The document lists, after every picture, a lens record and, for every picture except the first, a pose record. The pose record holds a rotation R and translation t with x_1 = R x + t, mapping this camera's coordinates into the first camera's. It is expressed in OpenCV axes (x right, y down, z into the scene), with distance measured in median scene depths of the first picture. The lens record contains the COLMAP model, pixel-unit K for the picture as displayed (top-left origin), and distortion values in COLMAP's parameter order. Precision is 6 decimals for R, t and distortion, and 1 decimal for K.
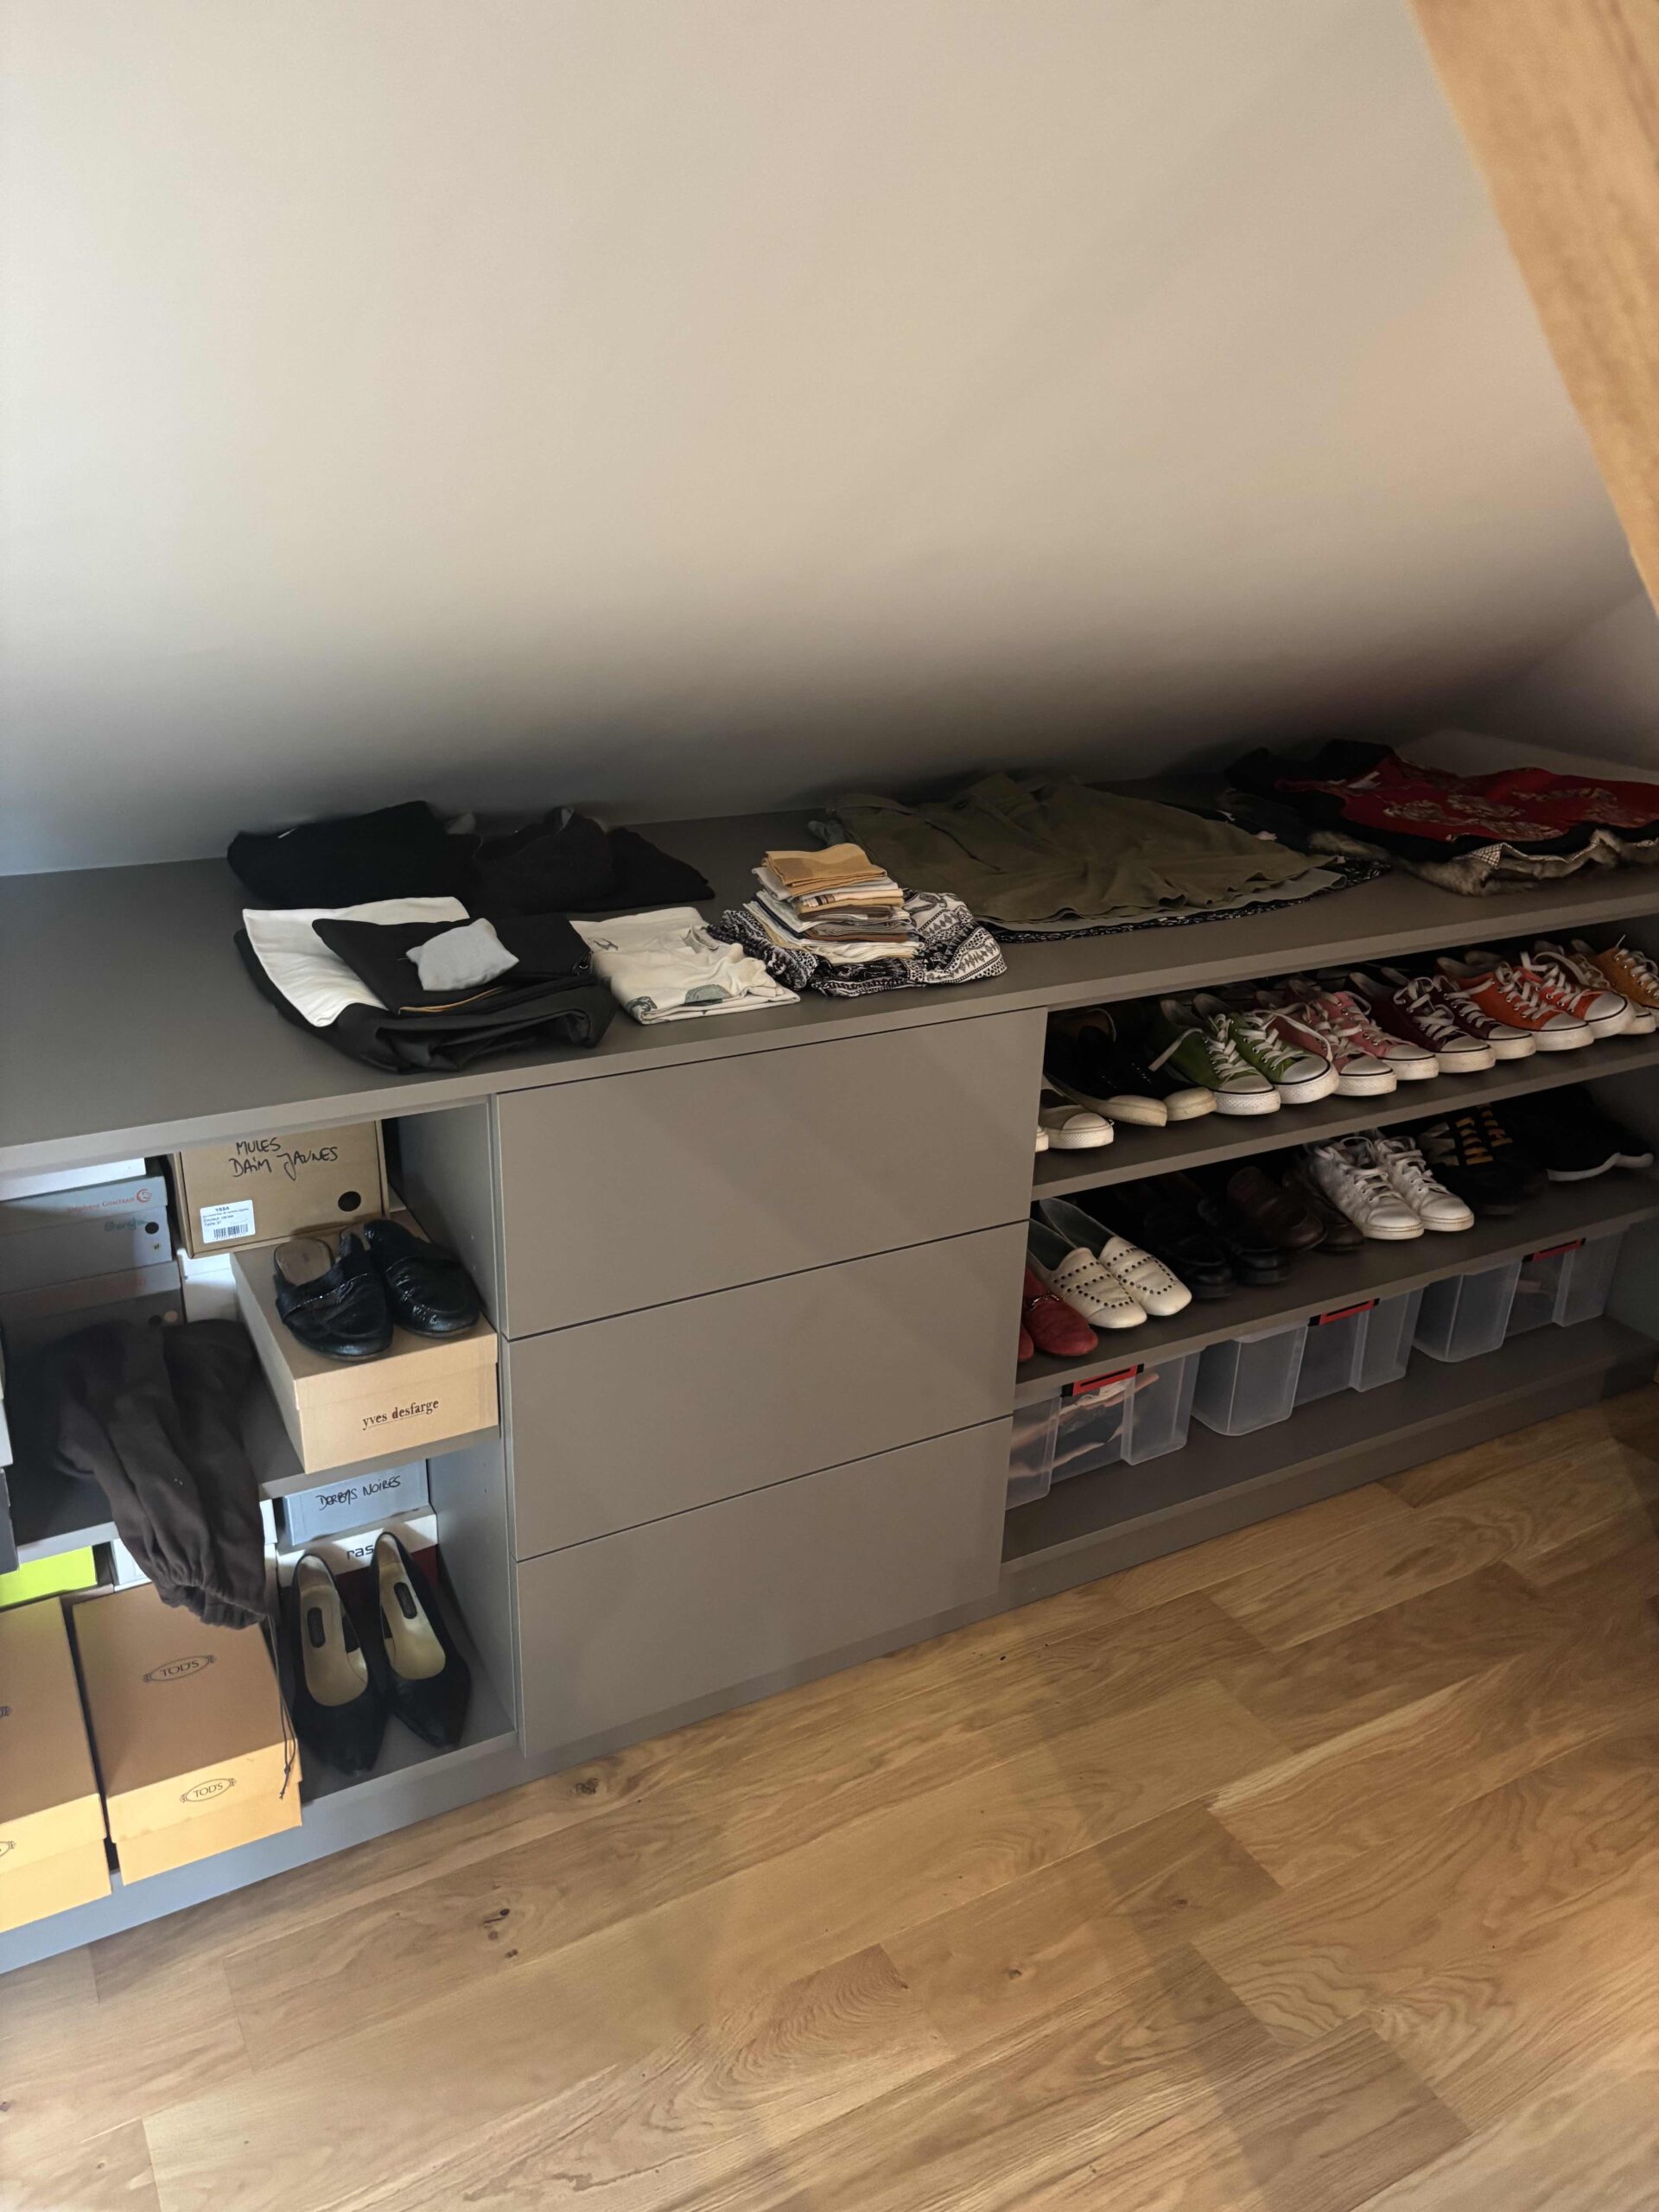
lens RADIAL K [[1709.8, 0, 854.2], [0, 1709.8, 1110.1], [0, 0, 1]] dist [0.003256, -0.001183]
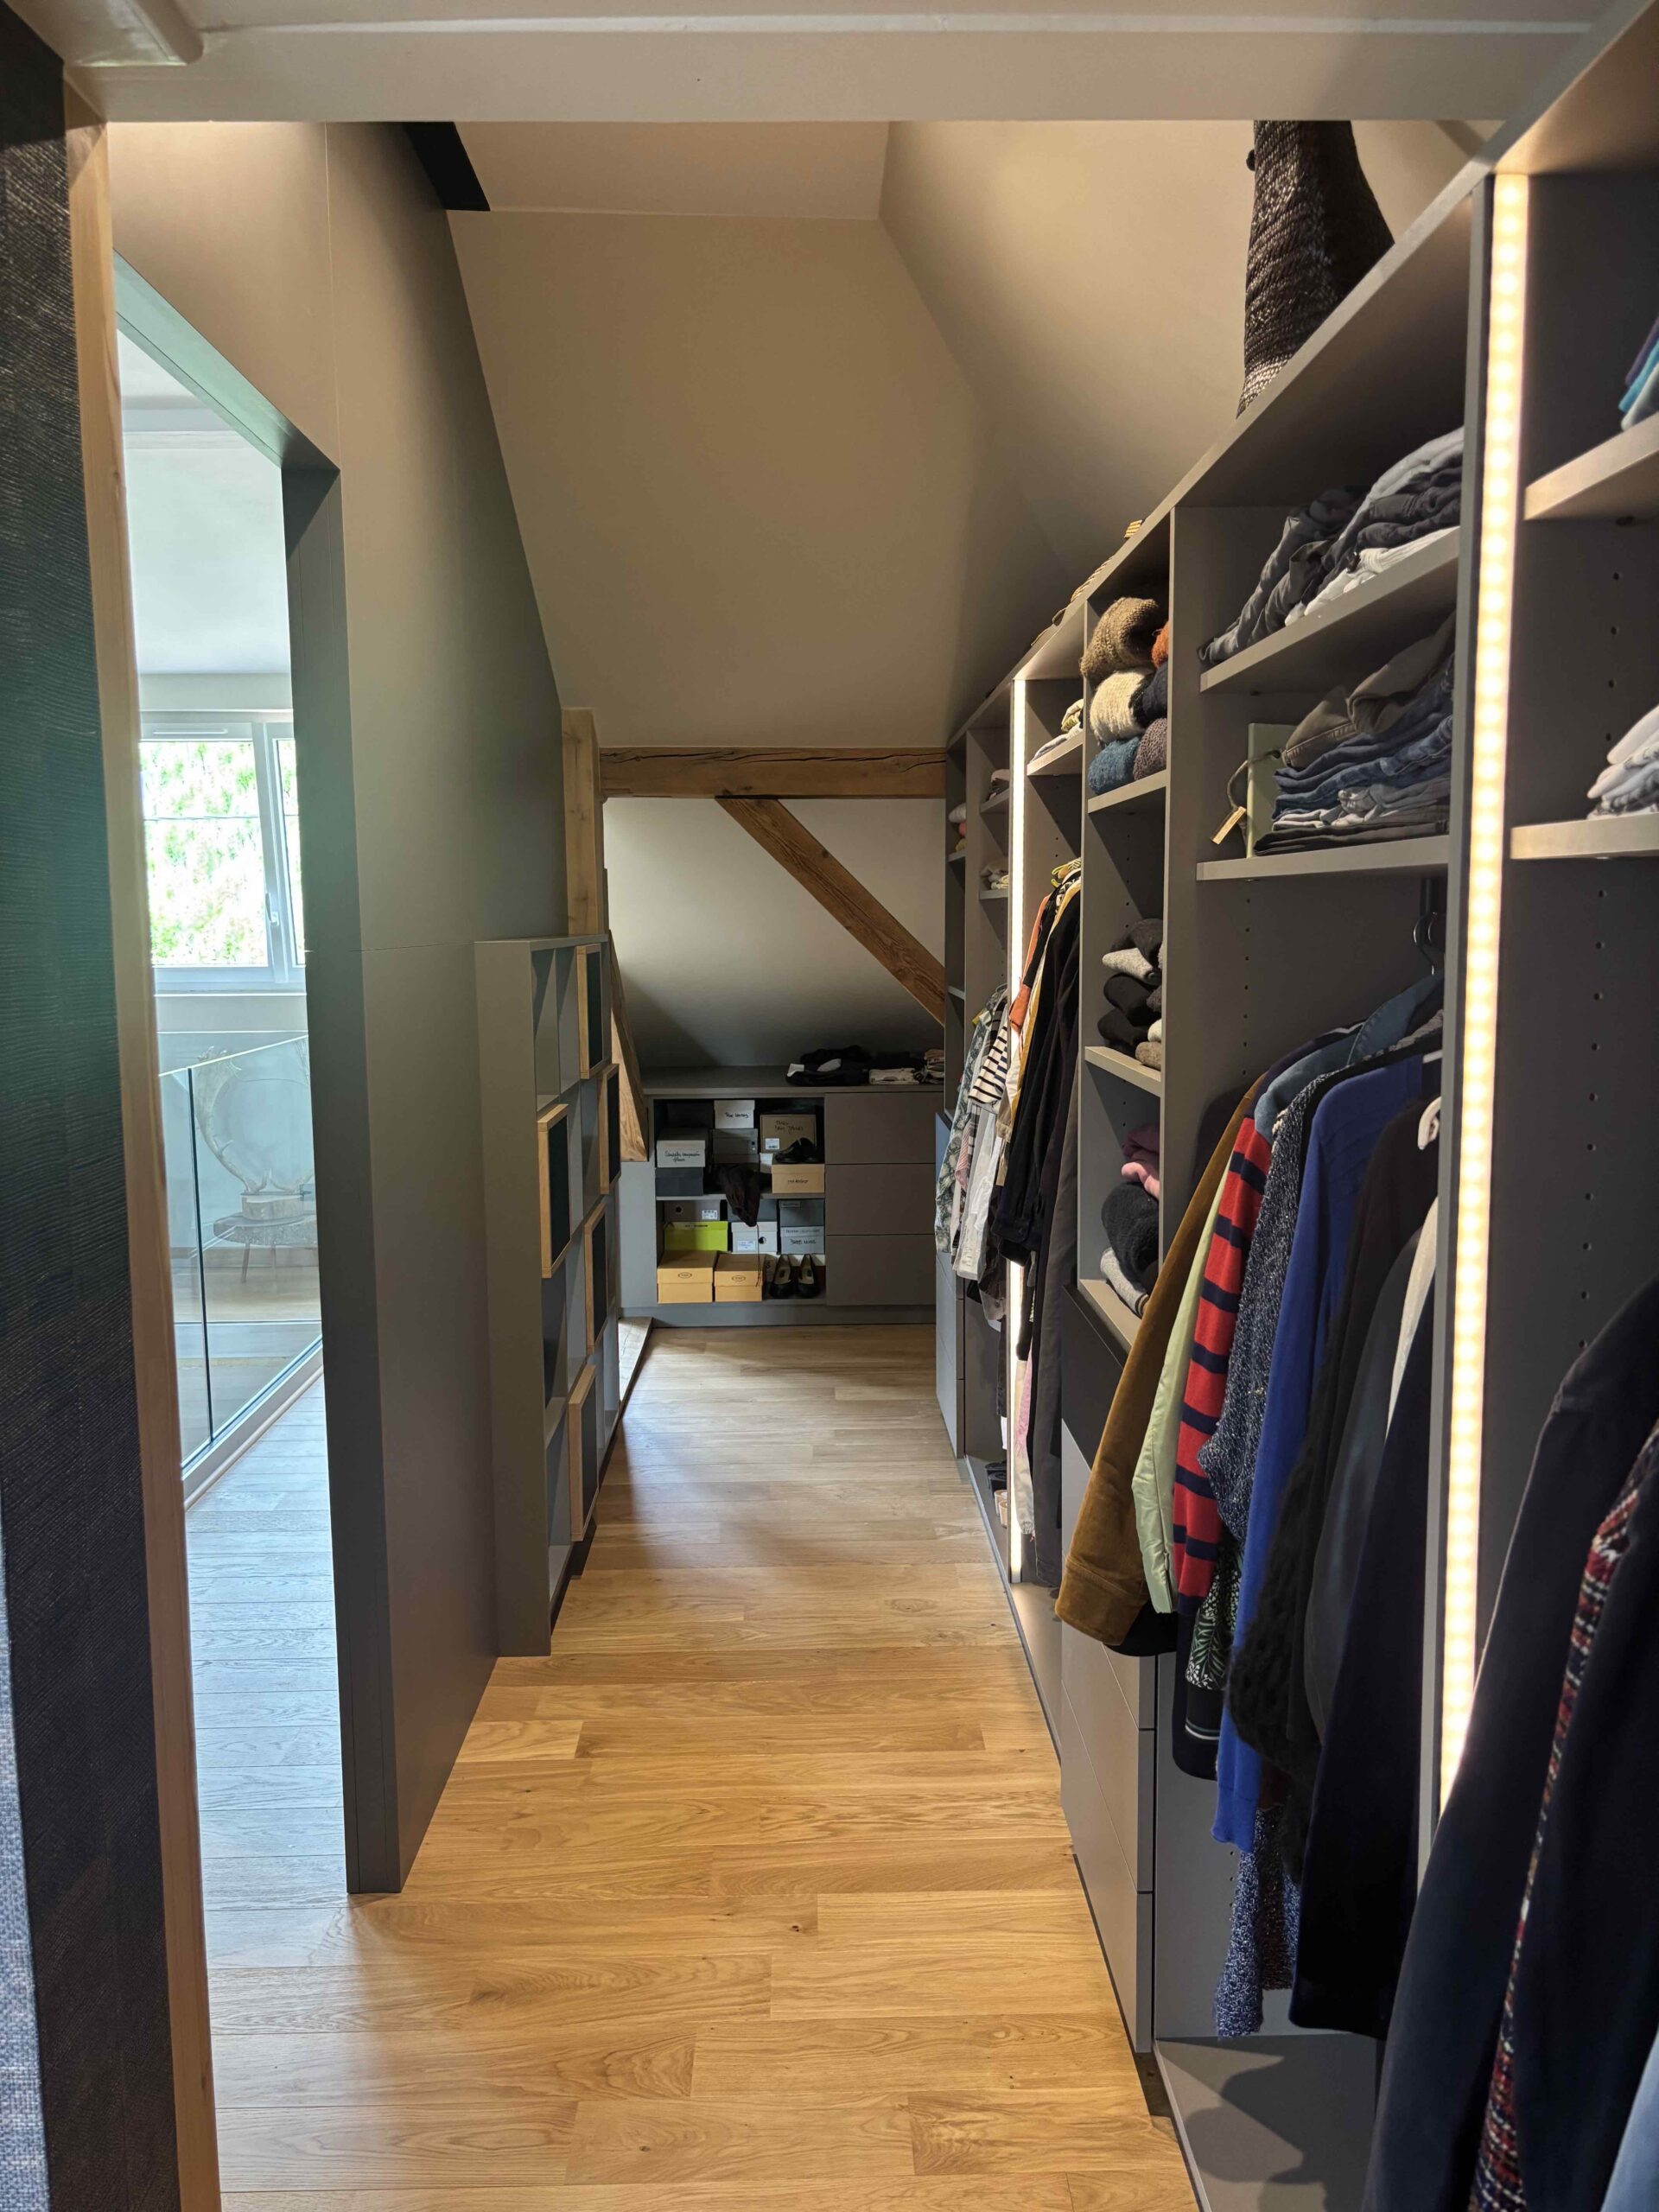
lens RADIAL K [[1661.9, 0, 829.5], [0, 1661.9, 1106.0], [0, 0, 1]] dist [-0.002896, -0.003383]
pose [[0.881388, 0.014651, -0.472167, 1.413662], [-0.147459, 0.958108, -0.245532, 0.843443], [0.448789, 0.286034, 0.846624, -1.962308]]
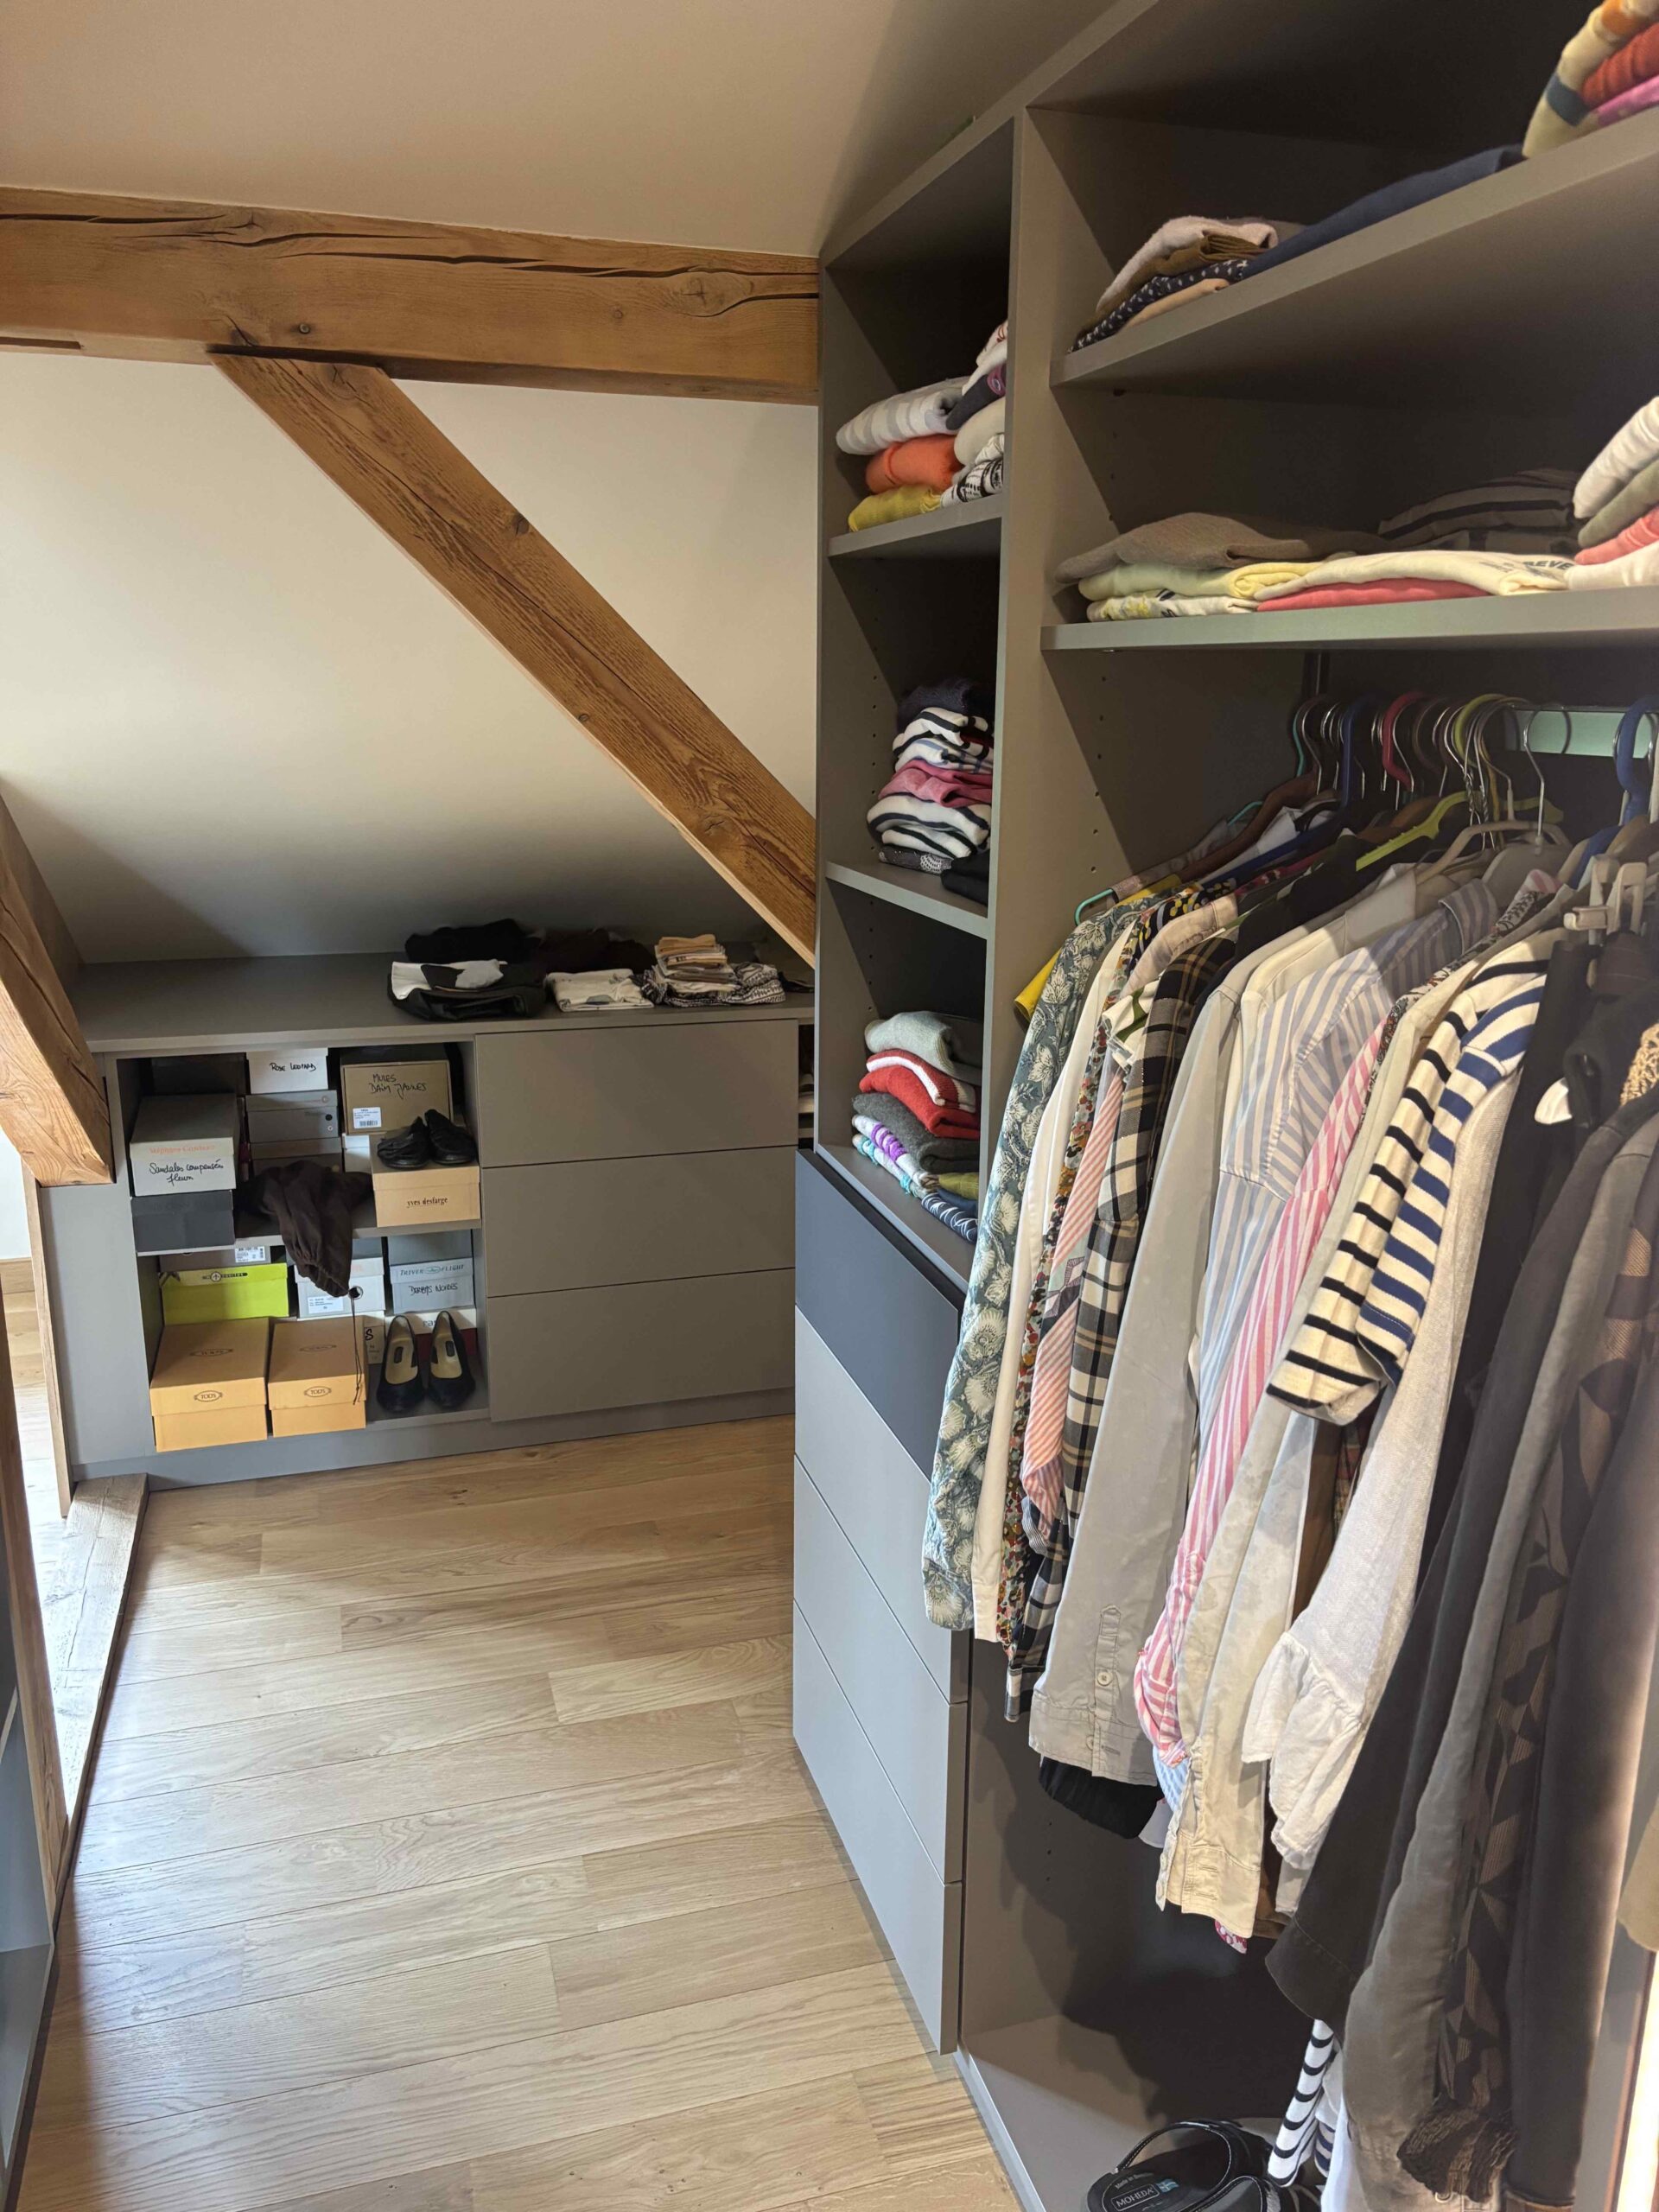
lens RADIAL K [[1709.8, 0, 854.2], [0, 1709.8, 1110.1], [0, 0, 1]] dist [0.003256, -0.001183]
pose [[0.977110, 0.030849, -0.210484, 0.578156], [-0.061931, 0.987824, -0.142719, 0.300630], [0.203518, 0.152488, 0.967123, -0.752812]]
